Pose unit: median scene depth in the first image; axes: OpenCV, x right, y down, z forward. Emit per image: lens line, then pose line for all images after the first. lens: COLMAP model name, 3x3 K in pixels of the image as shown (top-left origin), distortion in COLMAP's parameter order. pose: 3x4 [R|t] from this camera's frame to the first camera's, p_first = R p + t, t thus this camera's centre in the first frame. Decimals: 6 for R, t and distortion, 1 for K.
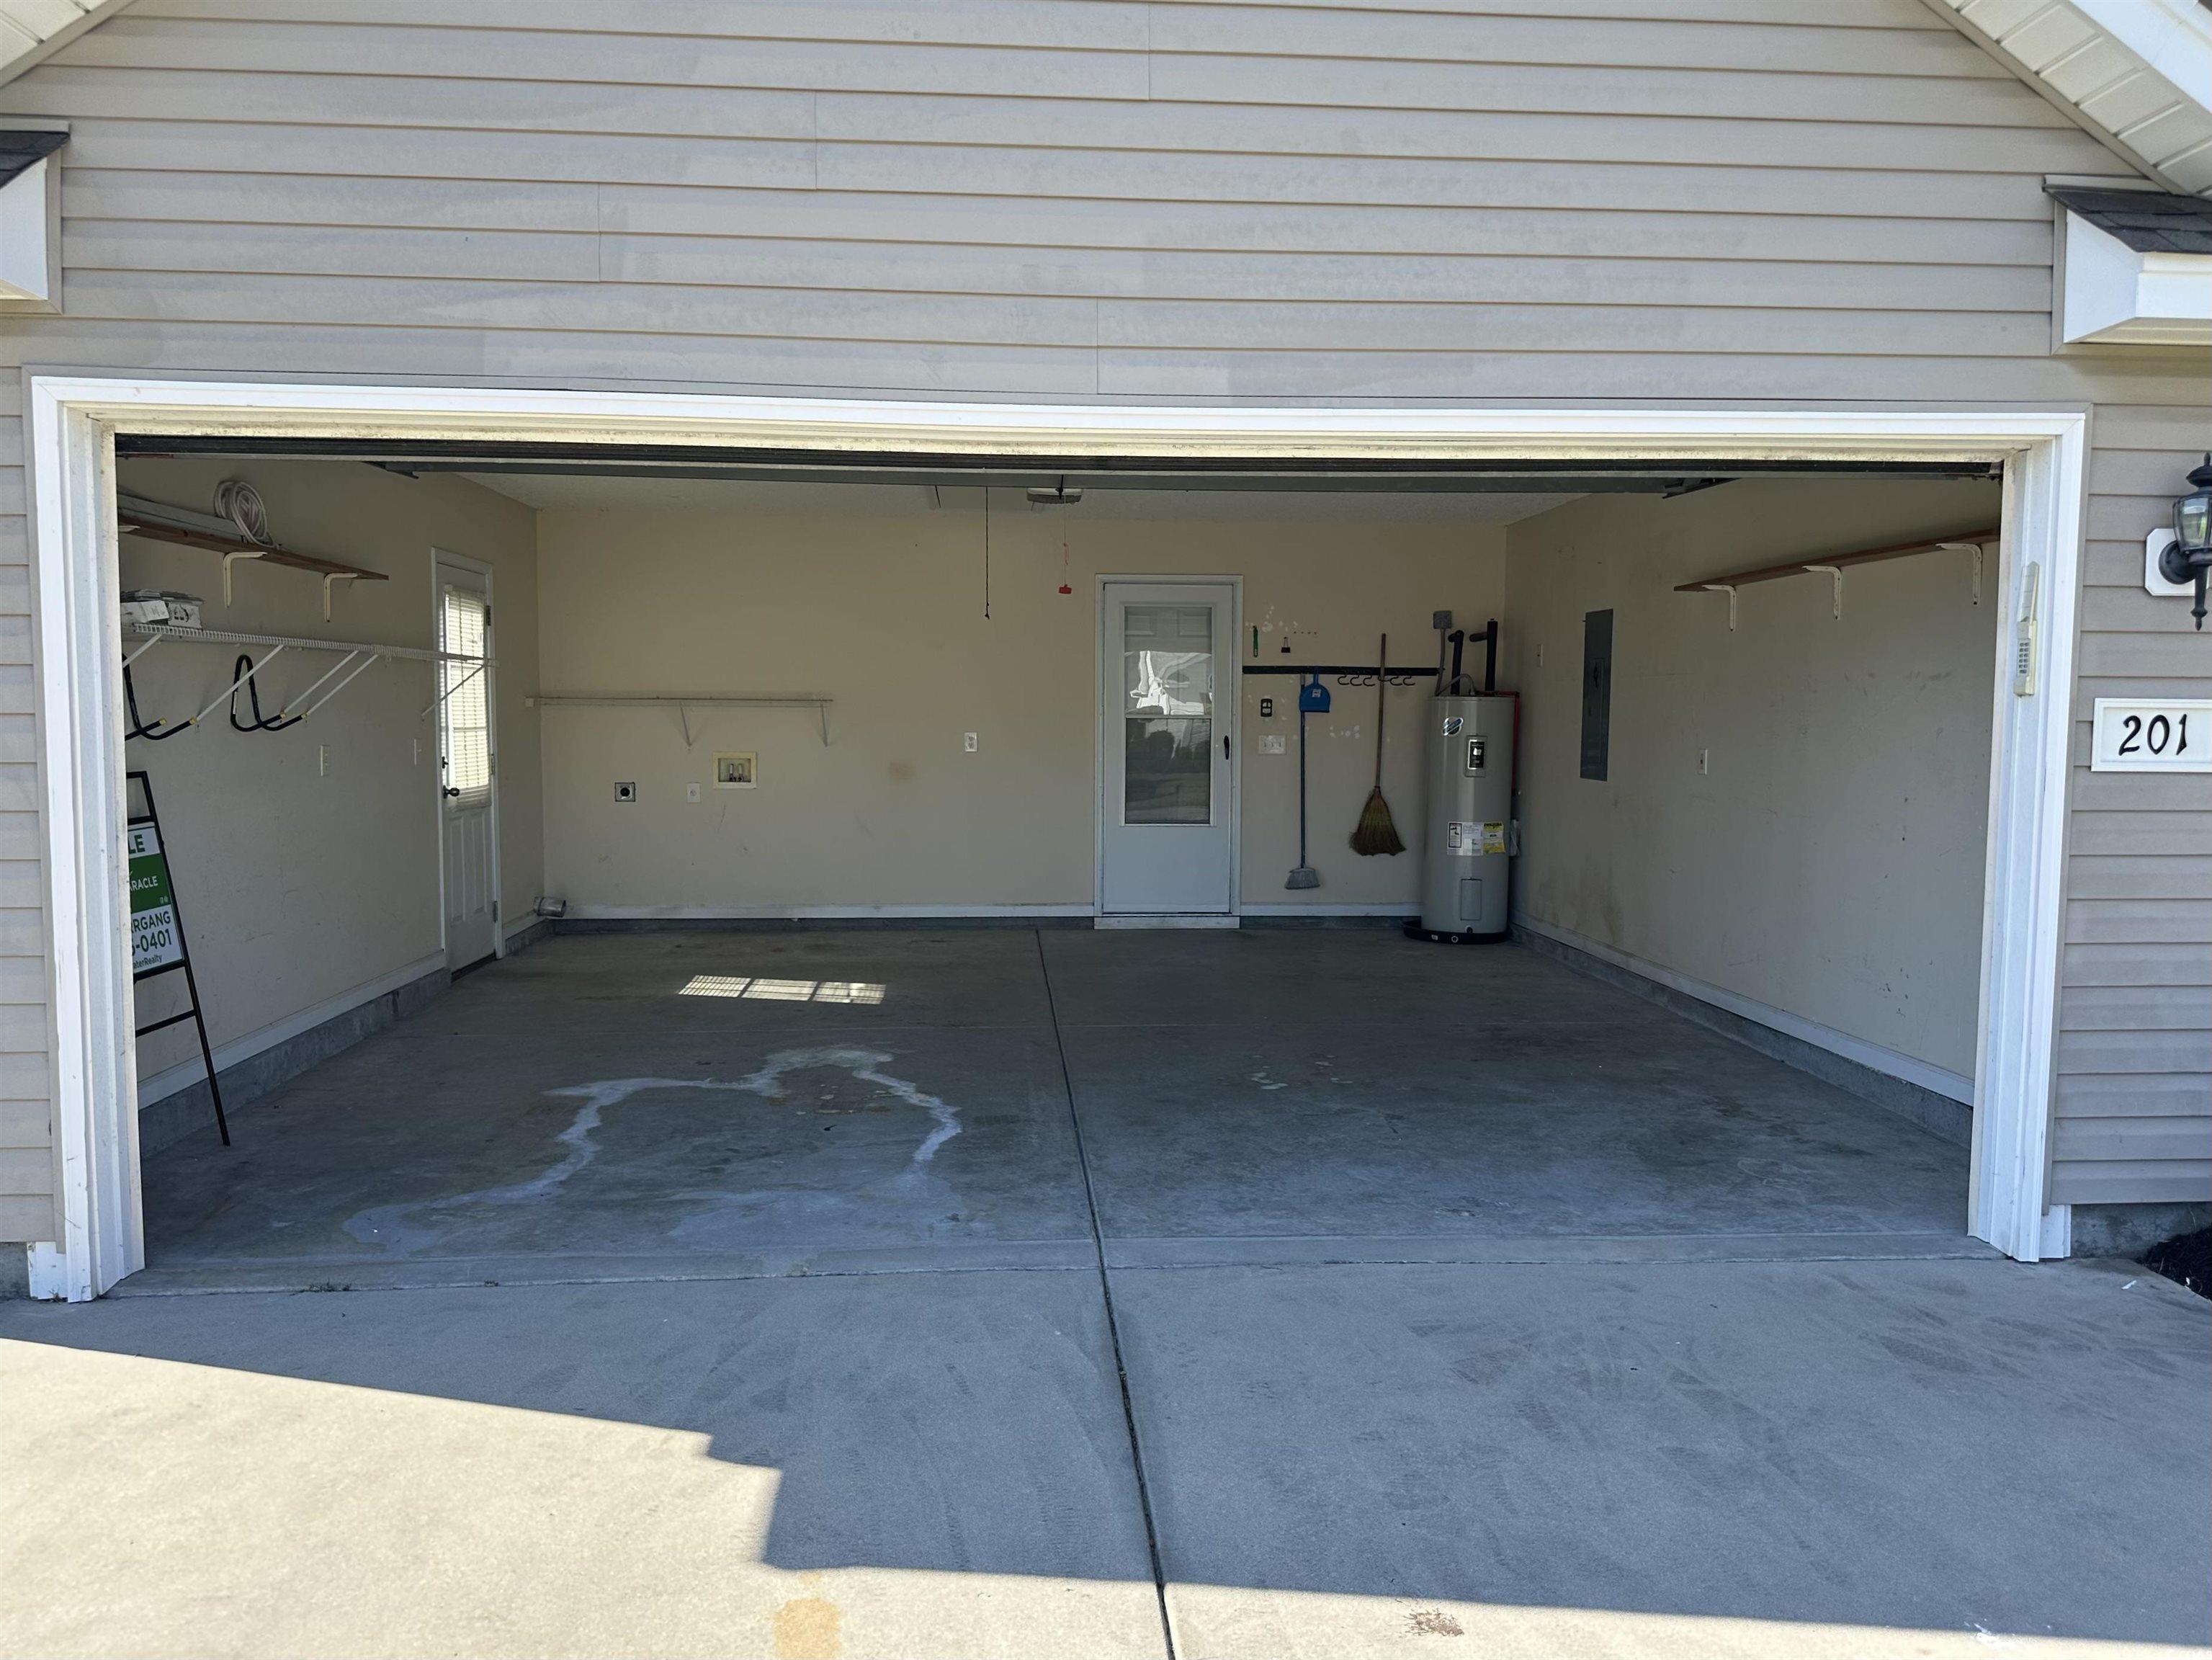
lens RADIAL K [[1561.8, 0, 1103.8], [0, 1561.8, 810.4], [0, 0, 1]] dist [0.045101, 0.000999]
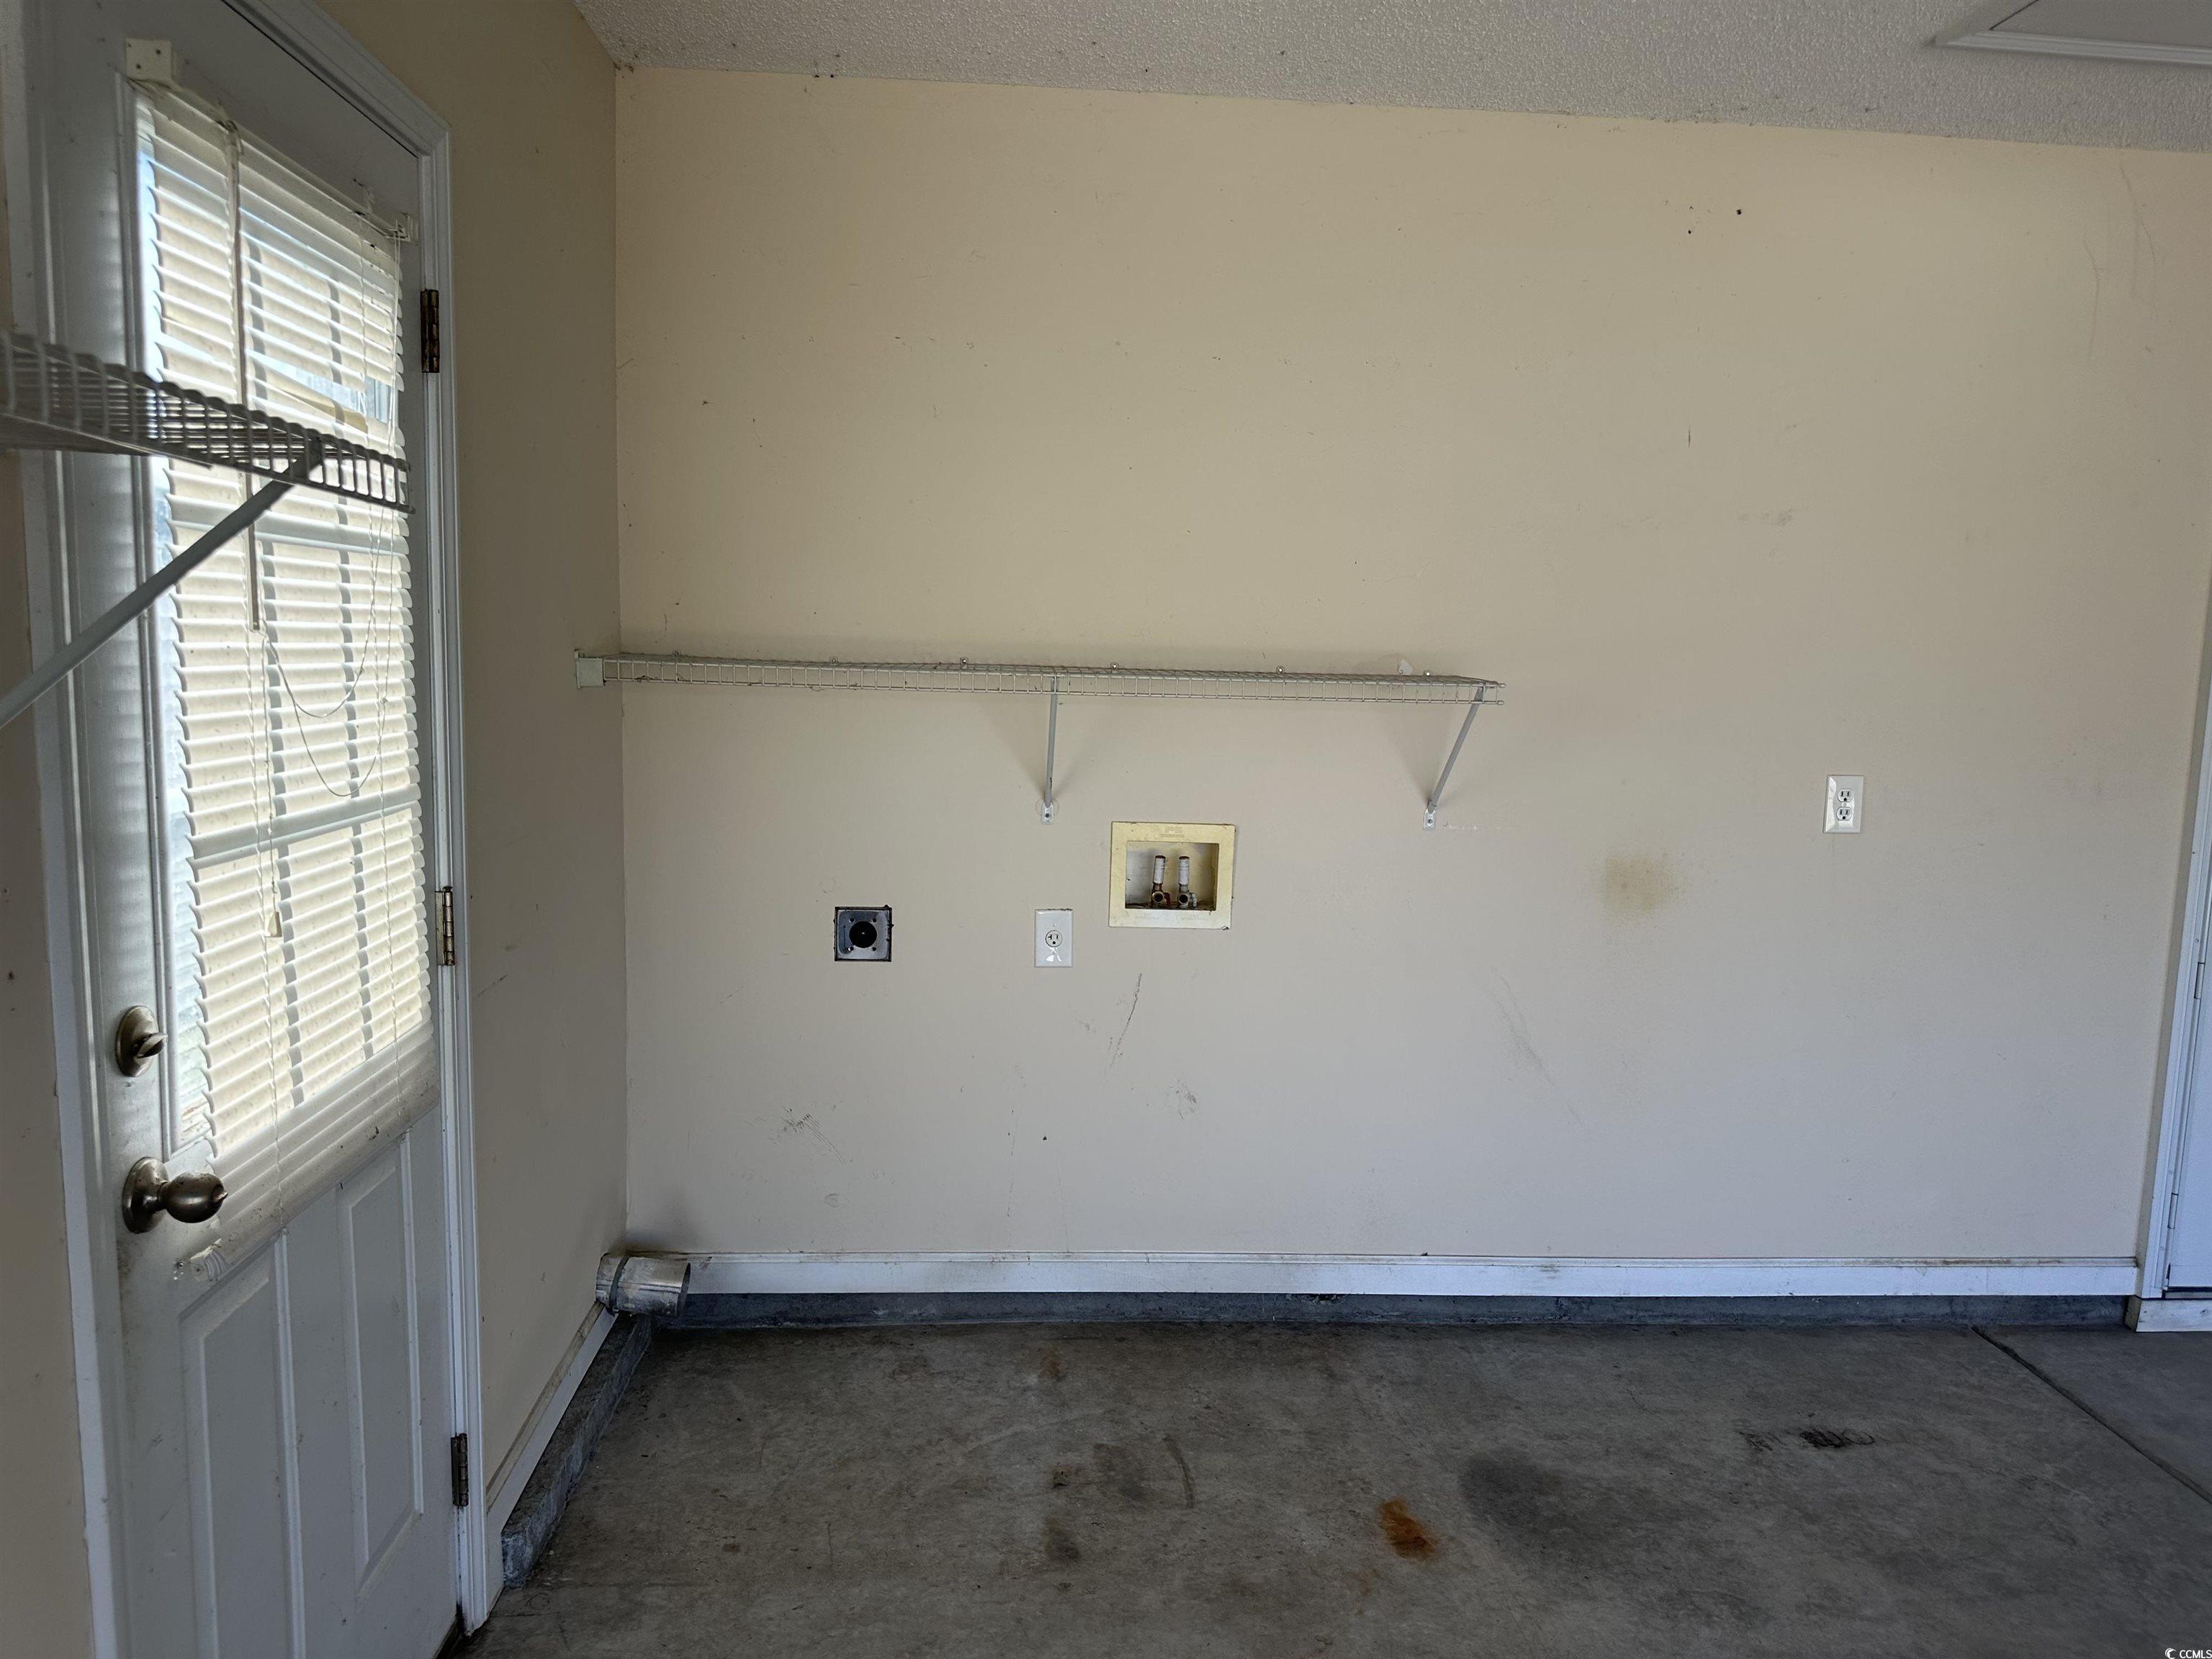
lens RADIAL K [[1561.6, 0, 1112.5], [0, 1561.6, 841.7], [0, 0, 1]] dist [0.045101, 0.000999]
pose [[0.999534, 0.023232, -0.019776, -0.243989], [-0.022122, 0.998263, 0.054611, -0.052374], [0.021011, -0.054148, 0.998312, 0.659521]]
